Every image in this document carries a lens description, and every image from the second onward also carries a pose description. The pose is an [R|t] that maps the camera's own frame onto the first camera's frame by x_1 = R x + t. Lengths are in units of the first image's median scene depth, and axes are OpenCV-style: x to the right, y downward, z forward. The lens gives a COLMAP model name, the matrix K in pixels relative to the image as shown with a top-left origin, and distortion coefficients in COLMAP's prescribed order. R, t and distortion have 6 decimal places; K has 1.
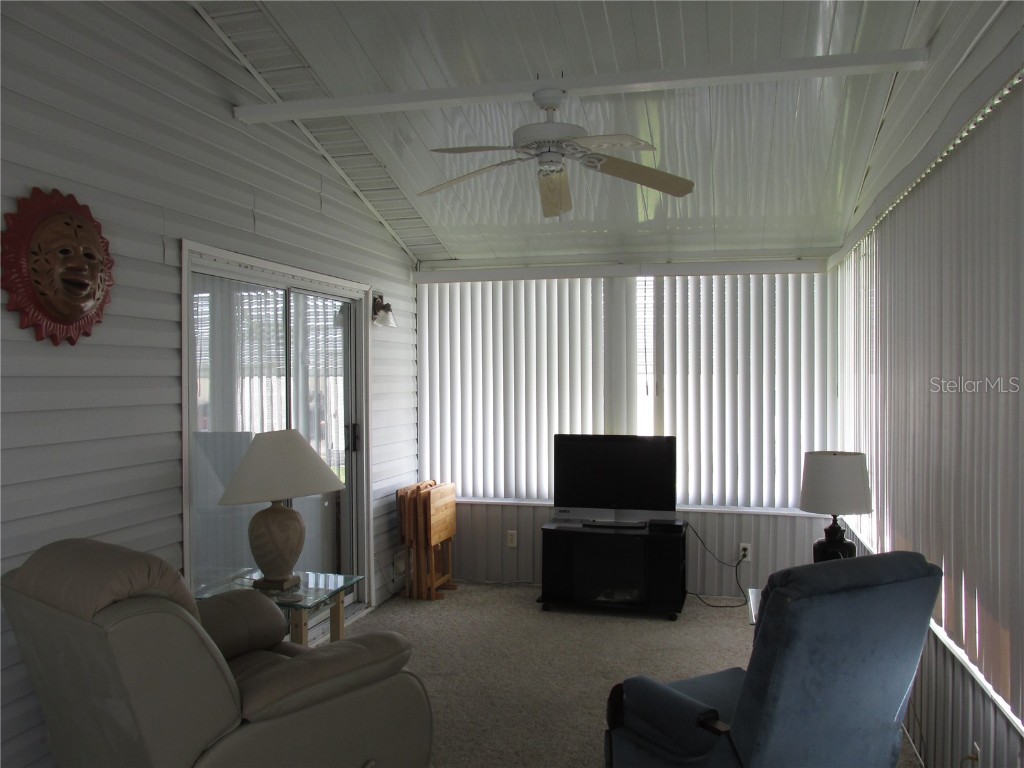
lens RADIAL K [[857.9, 0, 511.9], [0, 857.9, 384.5], [0, 0, 1]] dist [-0.023617, -0.006031]
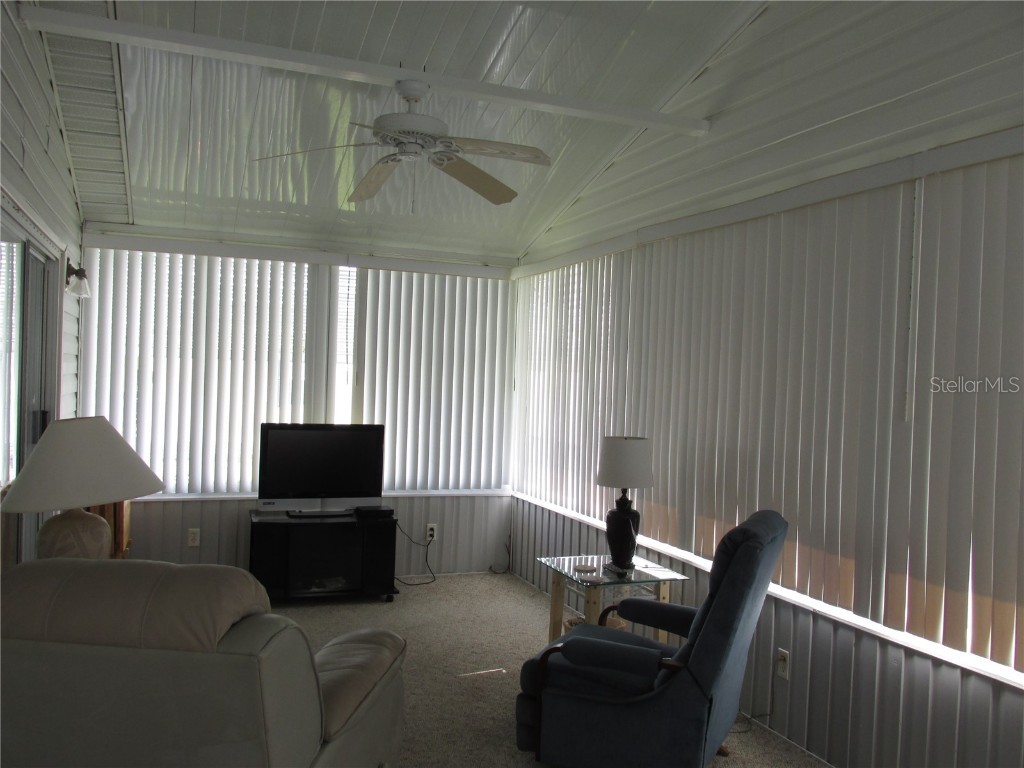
lens RADIAL K [[857.9, 0, 517.3], [0, 857.9, 382.8], [0, 0, 1]] dist [-0.023617, -0.006031]
pose [[0.805619, 0.023840, 0.591954, -0.284988], [-0.030103, 0.999547, 0.000713, 0.004142], [-0.591668, -0.018394, 0.805972, 0.068776]]
